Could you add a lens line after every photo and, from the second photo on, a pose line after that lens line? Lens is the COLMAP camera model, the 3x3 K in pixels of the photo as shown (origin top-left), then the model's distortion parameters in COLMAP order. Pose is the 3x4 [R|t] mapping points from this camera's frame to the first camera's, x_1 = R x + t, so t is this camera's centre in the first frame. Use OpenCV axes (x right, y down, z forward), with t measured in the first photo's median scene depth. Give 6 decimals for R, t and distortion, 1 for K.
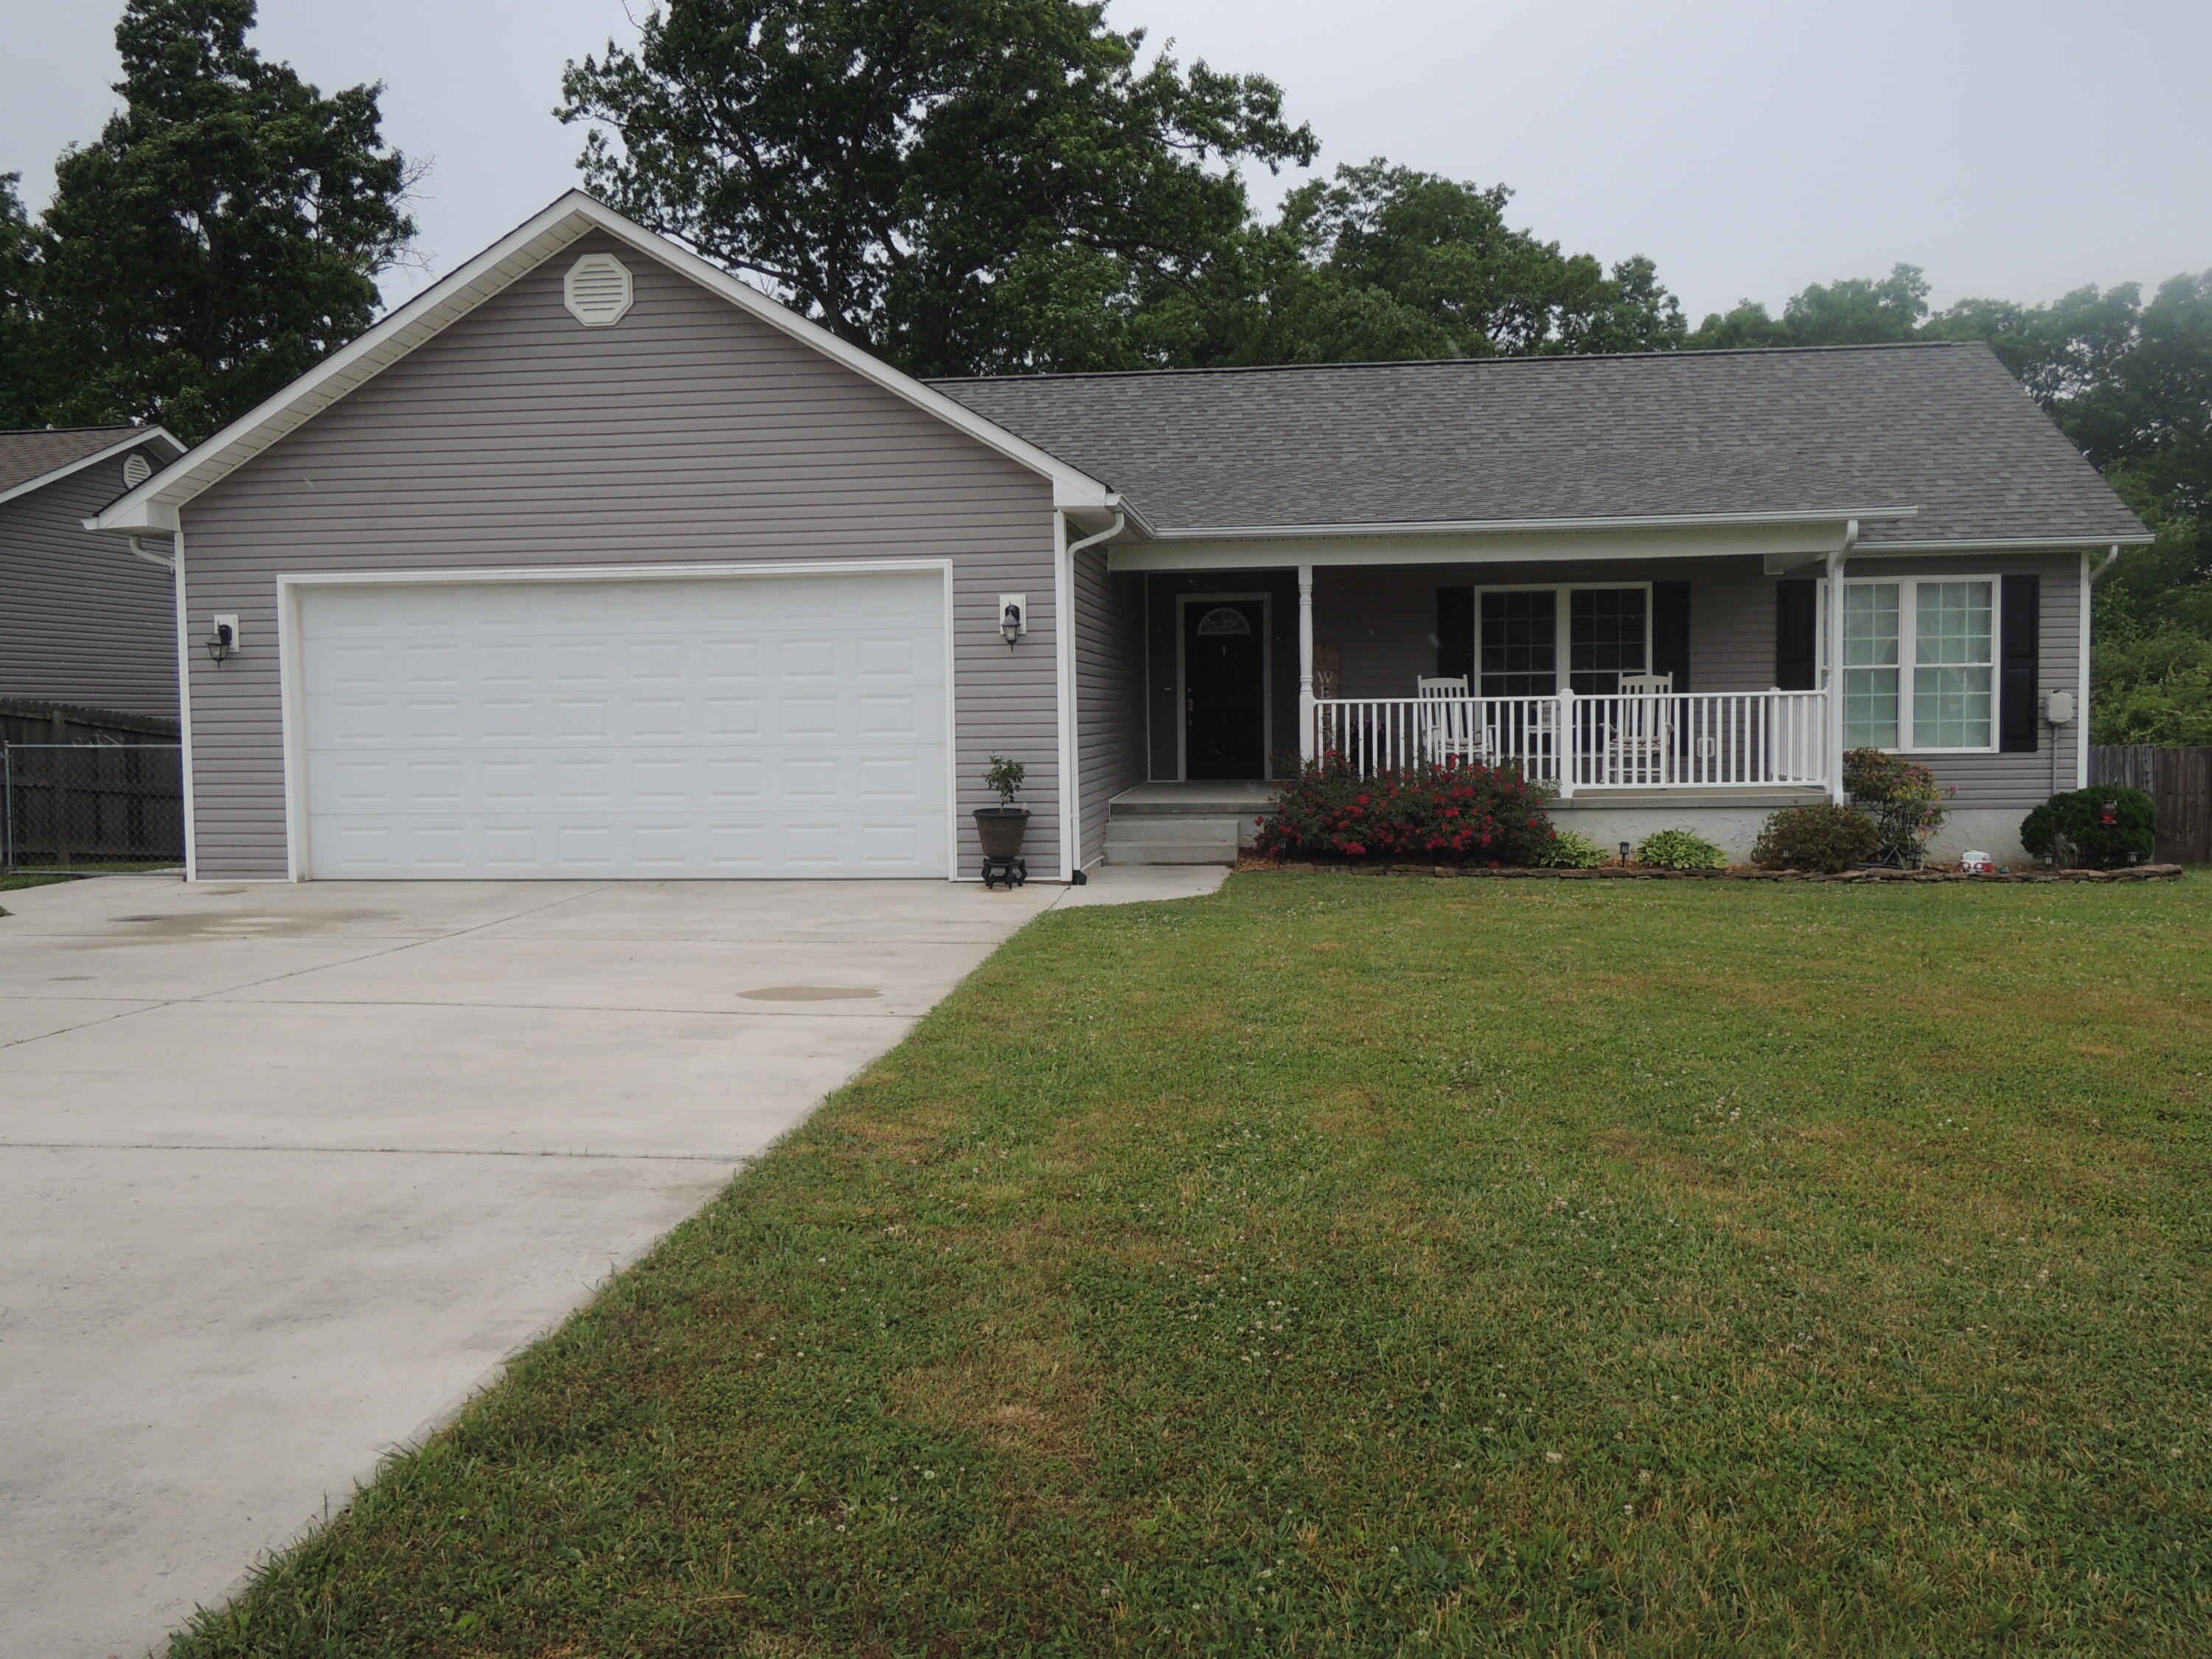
lens RADIAL K [[1830.3, 0, 1109.5], [0, 1830.3, 827.6], [0, 0, 1]] dist [-0.011097, -0.008619]
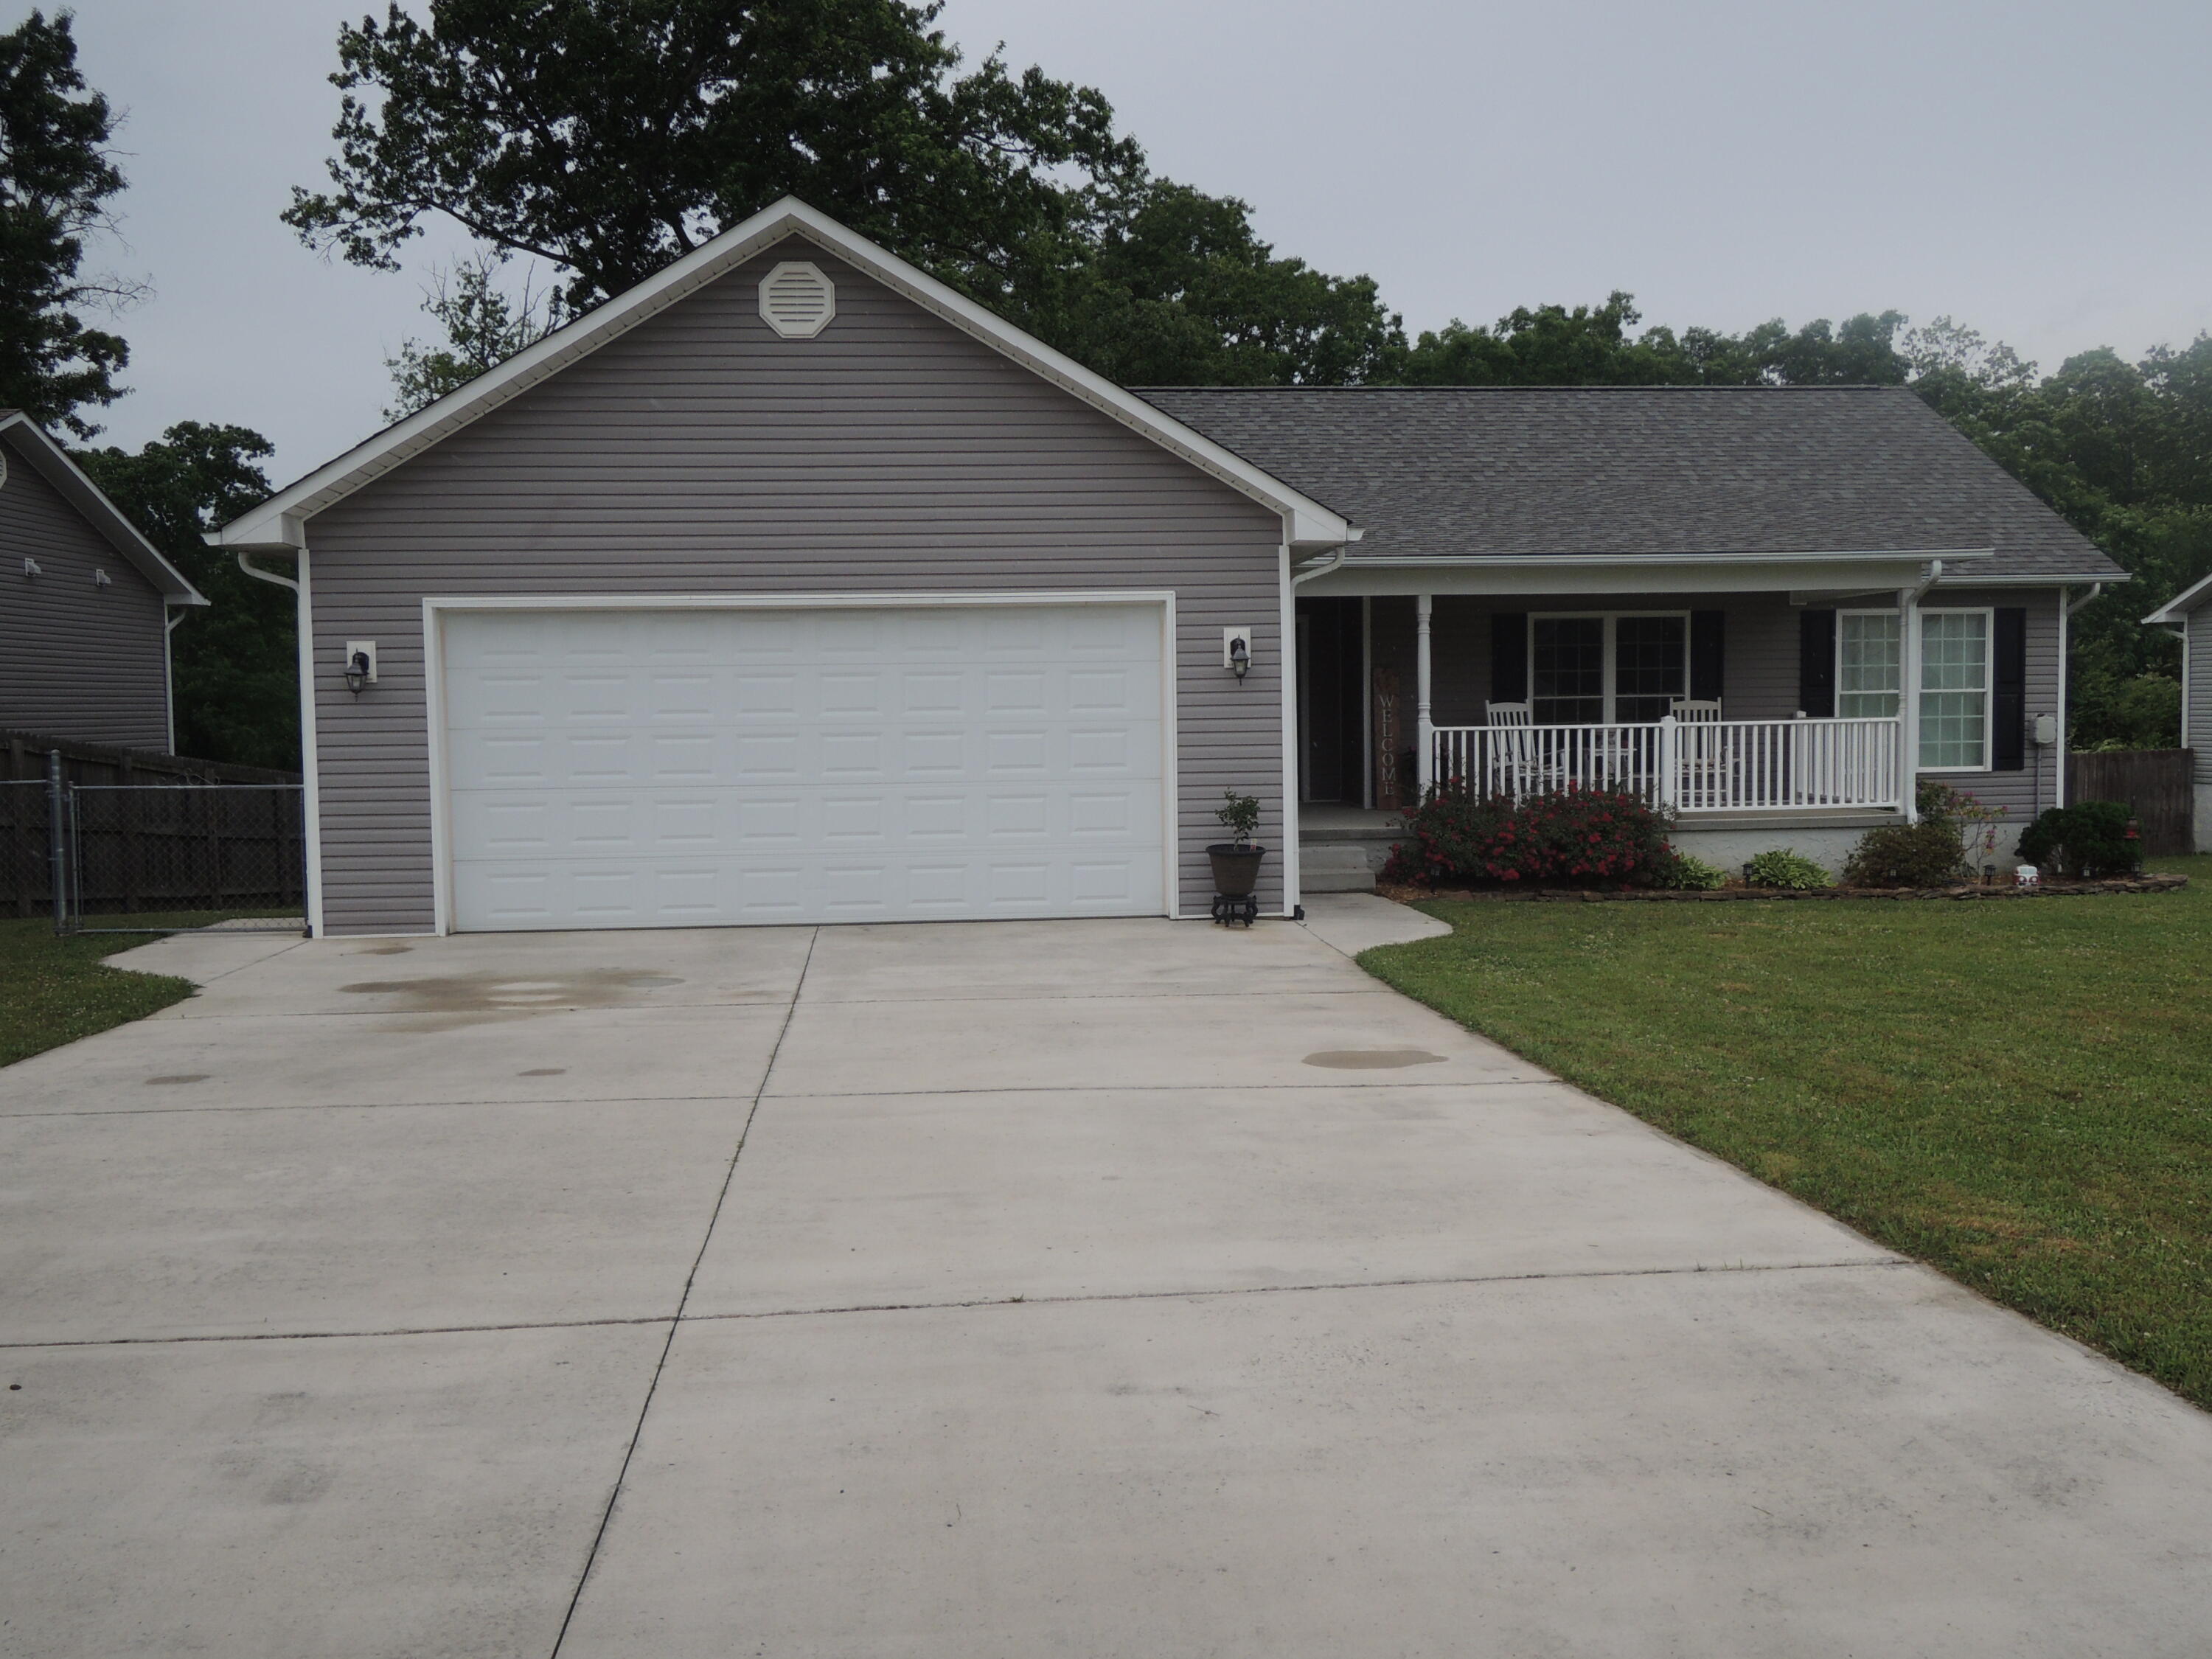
lens RADIAL K [[1830.9, 0, 1106.0], [0, 1830.9, 829.5], [0, 0, 1]] dist [-0.012475, -0.009246]
pose [[0.981193, -0.014074, 0.192516, -0.275960], [0.013360, 0.999898, 0.005009, -0.021533], [-0.192567, -0.002343, 0.981281, 0.039882]]
